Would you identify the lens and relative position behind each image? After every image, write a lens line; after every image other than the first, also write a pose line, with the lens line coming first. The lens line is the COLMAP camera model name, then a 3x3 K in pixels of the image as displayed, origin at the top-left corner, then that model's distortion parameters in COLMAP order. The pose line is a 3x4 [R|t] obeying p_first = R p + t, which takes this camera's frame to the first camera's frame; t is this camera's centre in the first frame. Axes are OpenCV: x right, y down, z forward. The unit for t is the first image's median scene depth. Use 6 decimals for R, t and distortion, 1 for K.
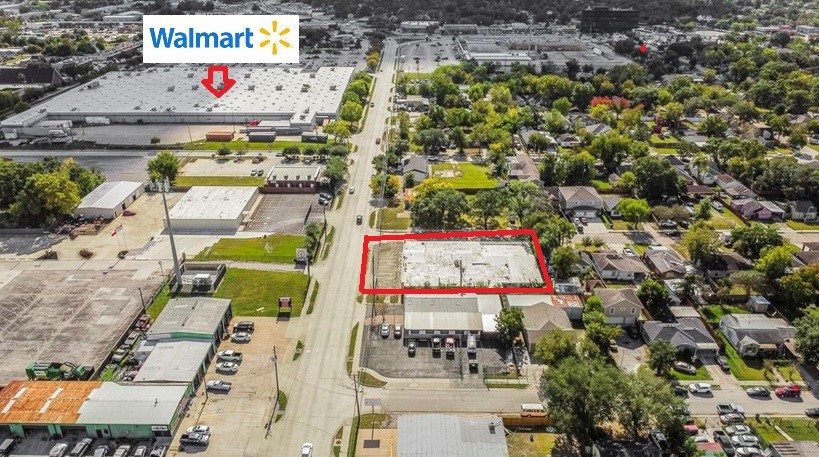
lens RADIAL K [[616.9, 0, 409.5], [0, 616.9, 228.5], [0, 0, 1]] dist [-0.007432, -0.003017]
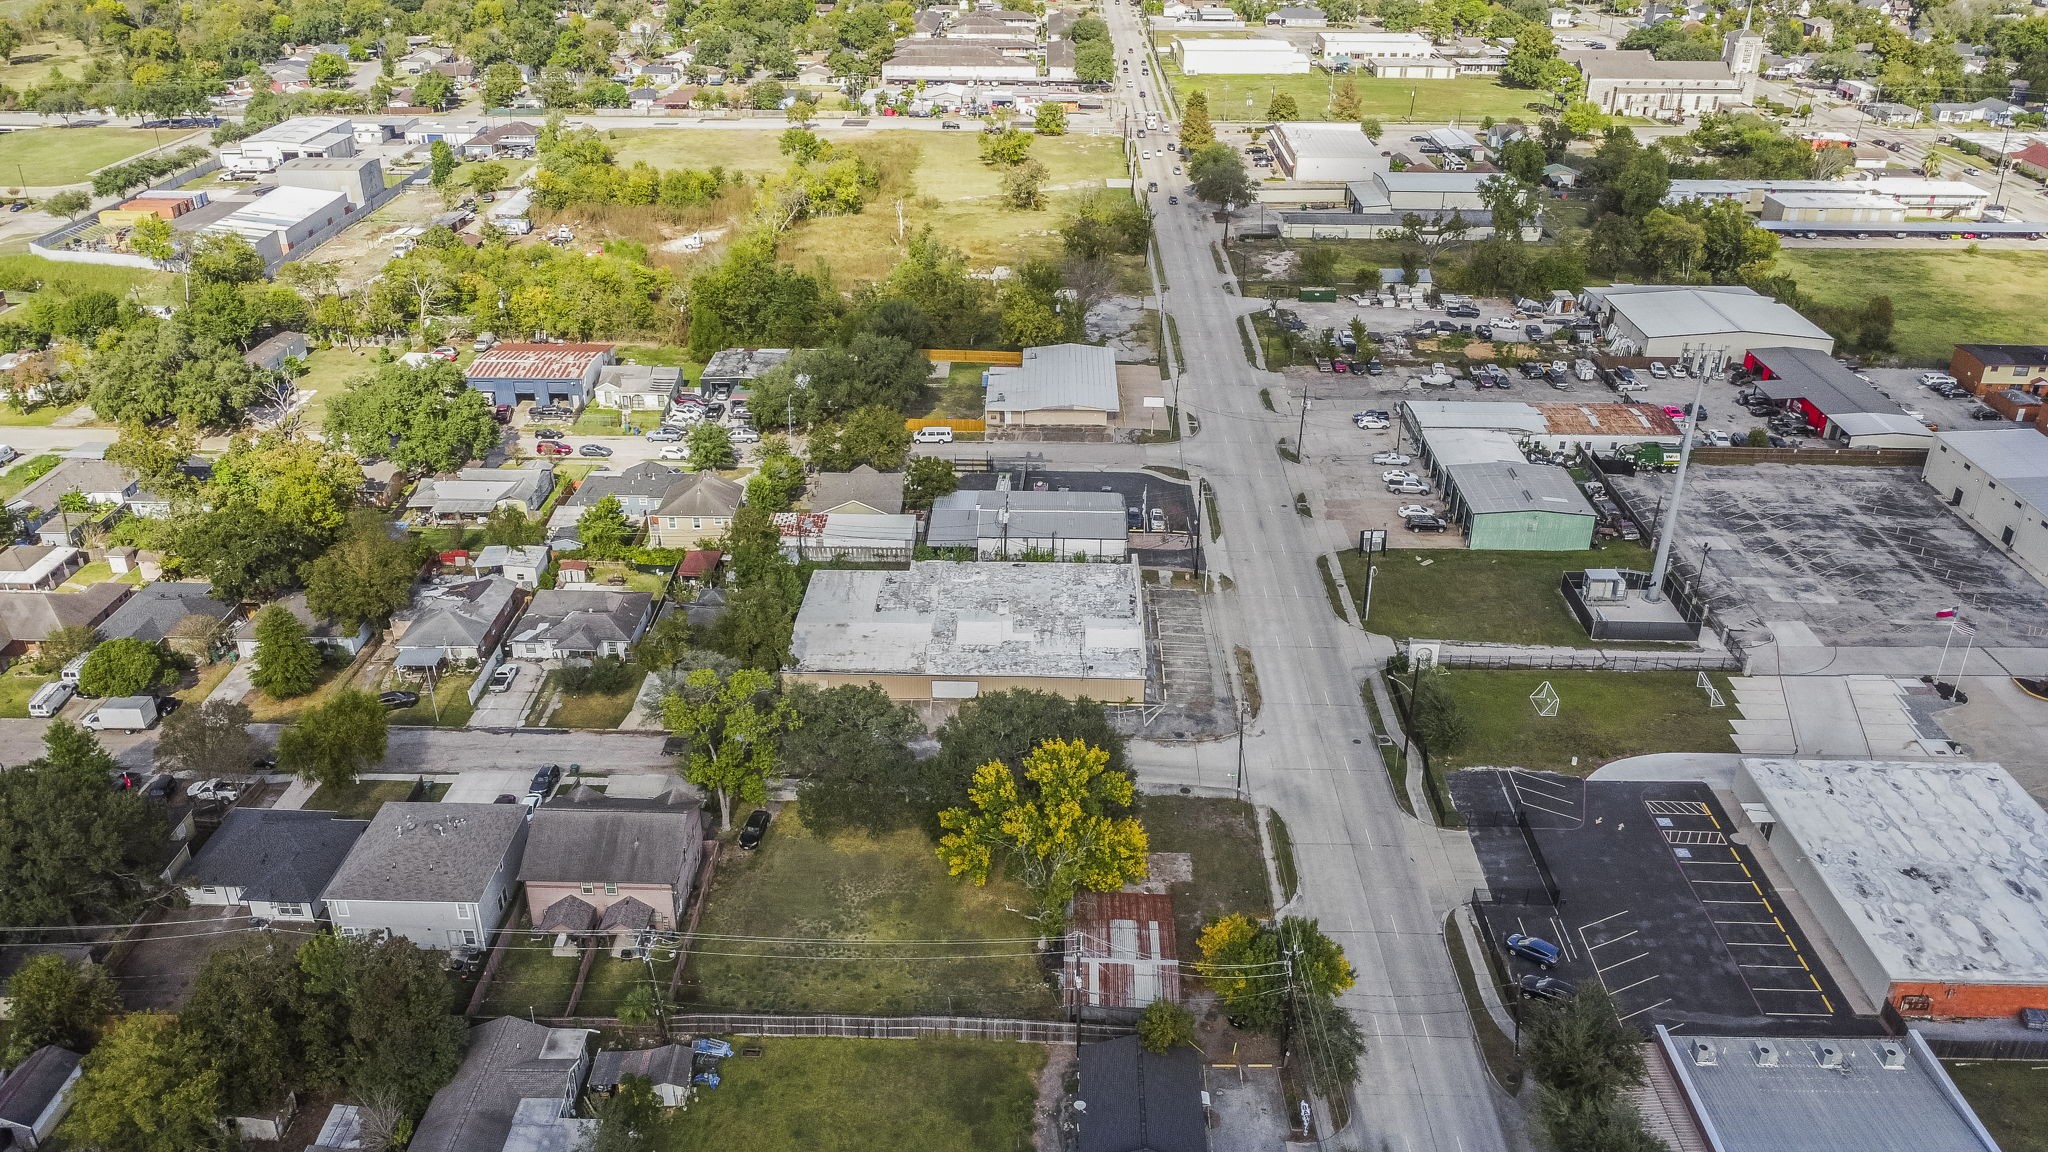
lens RADIAL K [[1542.1, 0, 1015.8], [0, 1542.1, 575.2], [0, 0, 1]] dist [-0.000792, 0.003328]
pose [[-0.999814, -0.014612, 0.012603, 0.055245], [0.000865, 0.618530, 0.785761, -0.706621], [-0.019277, 0.785626, -0.618402, 1.536397]]
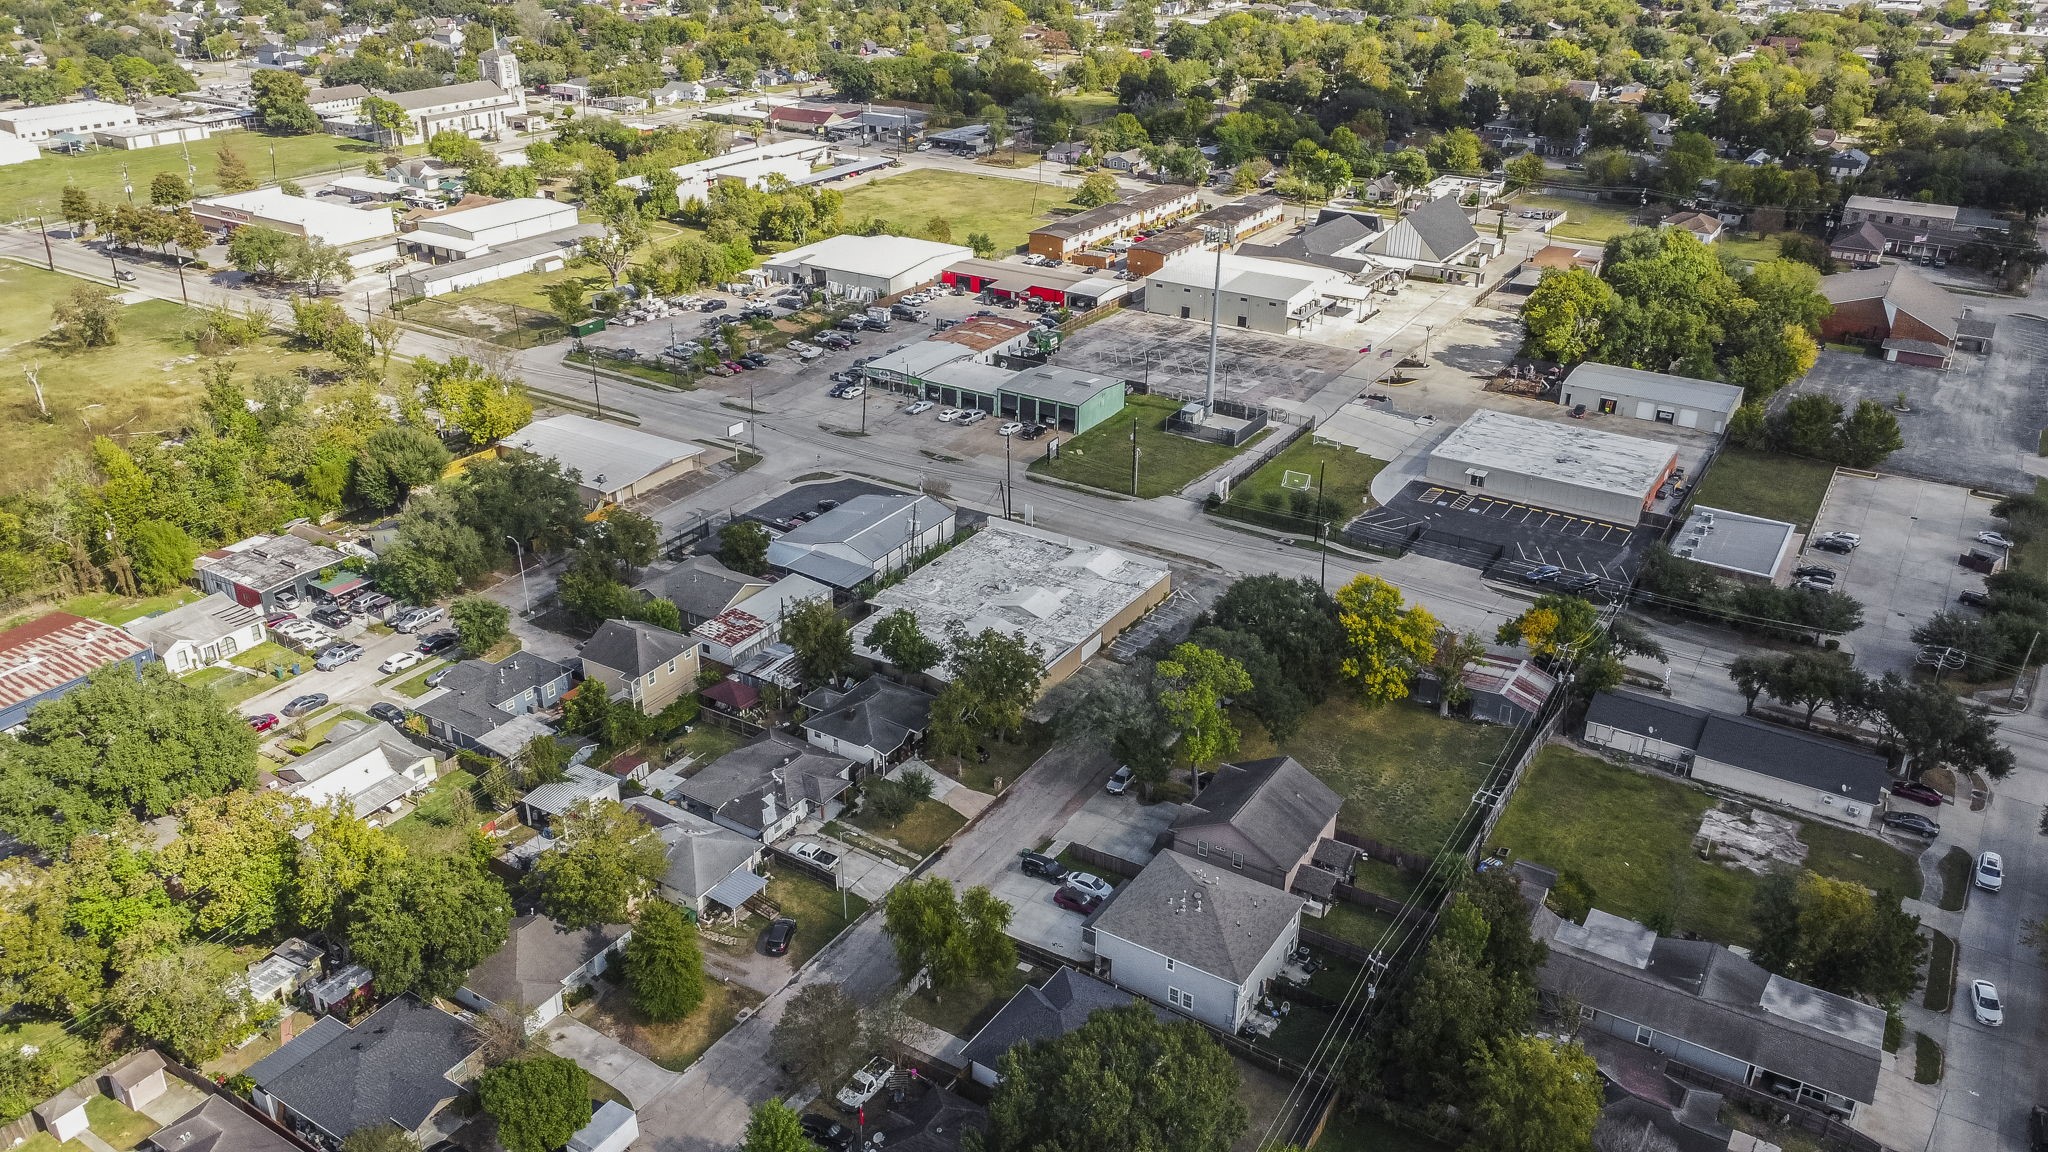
lens RADIAL K [[1542.1, 0, 1015.8], [0, 1542.1, 575.2], [0, 0, 1]] dist [-0.000792, 0.003328]
pose [[-0.527444, 0.360065, -0.769517, 0.858085], [-0.362799, 0.723558, 0.587231, -0.556299], [0.768231, 0.588912, -0.251005, 1.221163]]
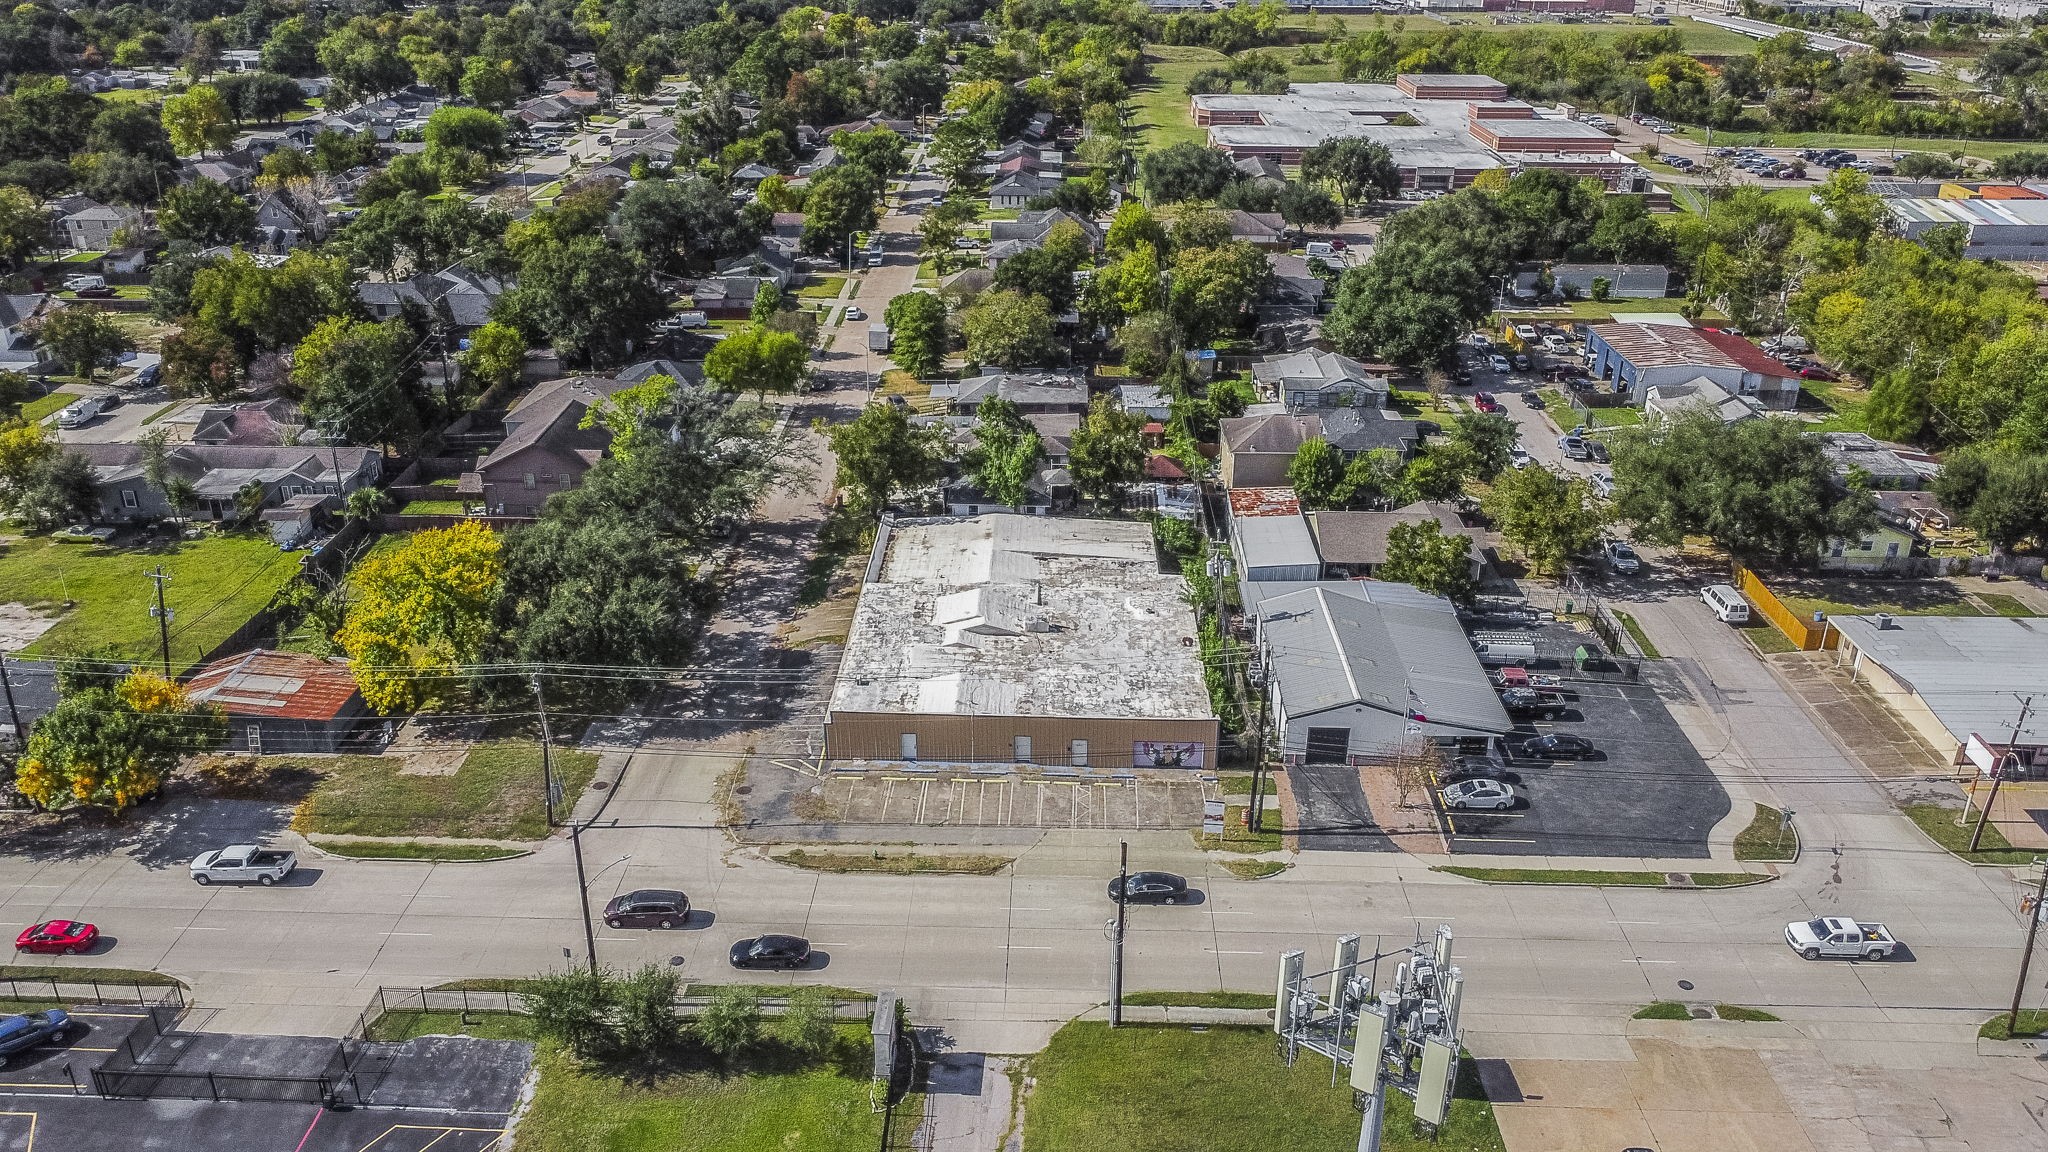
lens RADIAL K [[1542.1, 0, 1015.8], [0, 1542.1, 575.2], [0, 0, 1]] dist [-0.000792, 0.003328]
pose [[0.020789, -0.415706, 0.909262, -0.514774], [0.411527, 0.832400, 0.371156, -0.211977], [-0.911161, 0.366469, 0.188378, 0.840987]]
